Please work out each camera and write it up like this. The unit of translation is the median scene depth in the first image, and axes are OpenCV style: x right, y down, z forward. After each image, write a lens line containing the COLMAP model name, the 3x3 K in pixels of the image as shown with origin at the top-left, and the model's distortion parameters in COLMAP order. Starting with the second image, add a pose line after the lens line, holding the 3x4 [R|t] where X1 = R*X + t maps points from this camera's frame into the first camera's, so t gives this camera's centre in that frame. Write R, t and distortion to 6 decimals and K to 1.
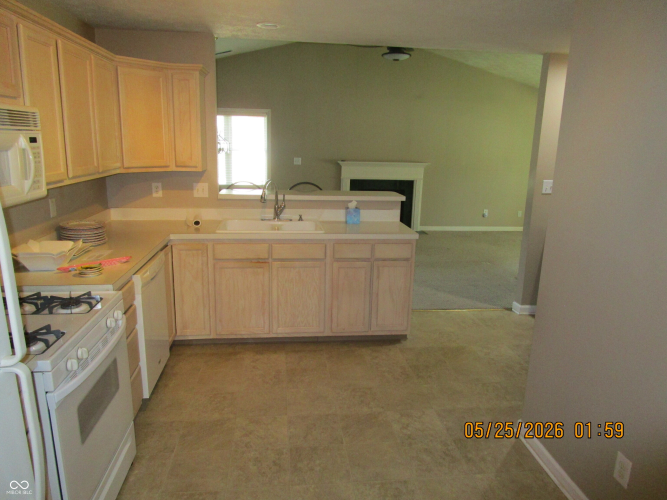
lens RADIAL K [[478.3, 0, 333.5], [0, 478.3, 250.0], [0, 0, 1]] dist [-0.023667, 0.003017]
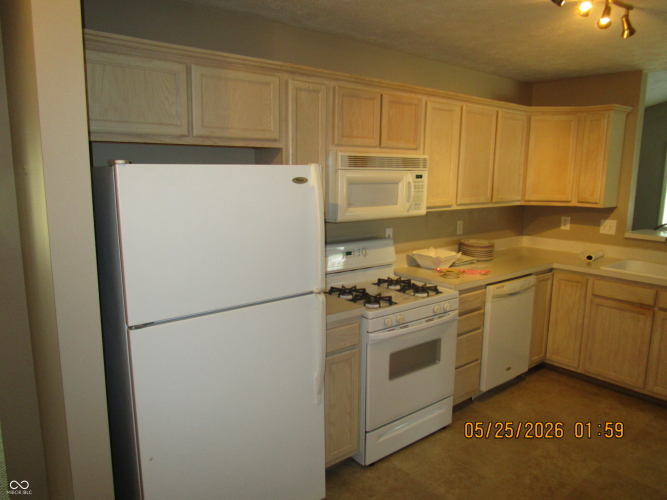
lens RADIAL K [[478.3, 0, 333.5], [0, 478.3, 250.0], [0, 0, 1]] dist [-0.023667, 0.003017]
pose [[0.533194, 0.122208, -0.837120, 0.286773], [-0.186253, 0.982190, 0.024755, 0.004224], [0.825236, 0.142716, 0.546459, -0.007040]]
